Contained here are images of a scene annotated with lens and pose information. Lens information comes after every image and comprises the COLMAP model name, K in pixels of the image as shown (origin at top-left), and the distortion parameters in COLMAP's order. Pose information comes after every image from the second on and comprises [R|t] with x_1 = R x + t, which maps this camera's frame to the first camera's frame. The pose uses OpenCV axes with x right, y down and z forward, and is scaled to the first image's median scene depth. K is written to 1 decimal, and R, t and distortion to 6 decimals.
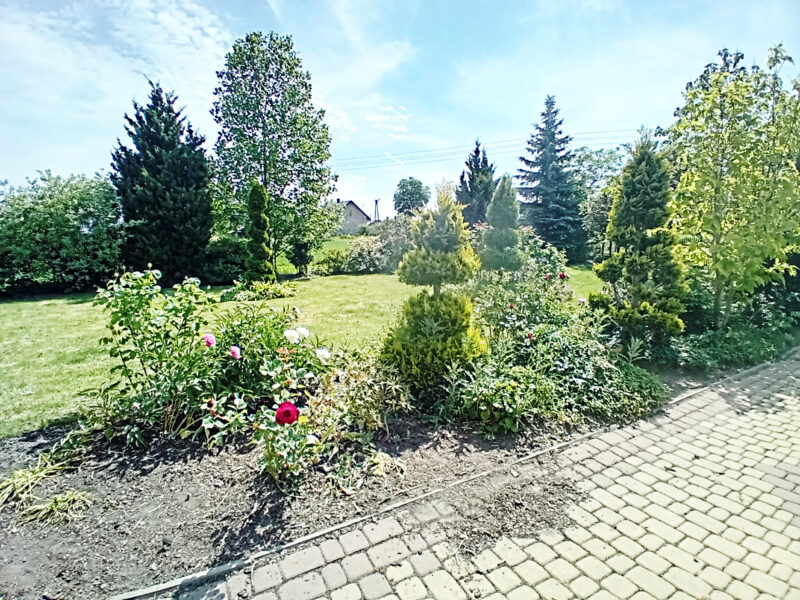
lens RADIAL K [[393.9, 0, 398.6], [0, 393.9, 298.1], [0, 0, 1]] dist [-0.028876, -0.018715]
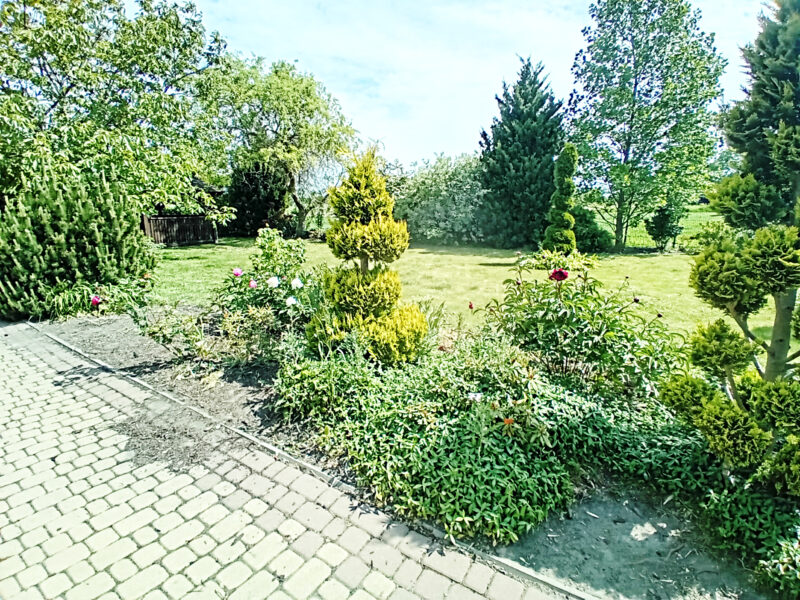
lens RADIAL K [[393.9, 0, 397.3], [0, 393.9, 300.3], [0, 0, 1]] dist [-0.028876, -0.018715]
pose [[0.464561, 0.198357, -0.863040, 0.281730], [-0.118870, 0.979738, 0.161192, -0.028319], [0.877527, 0.027706, 0.478727, 0.185569]]
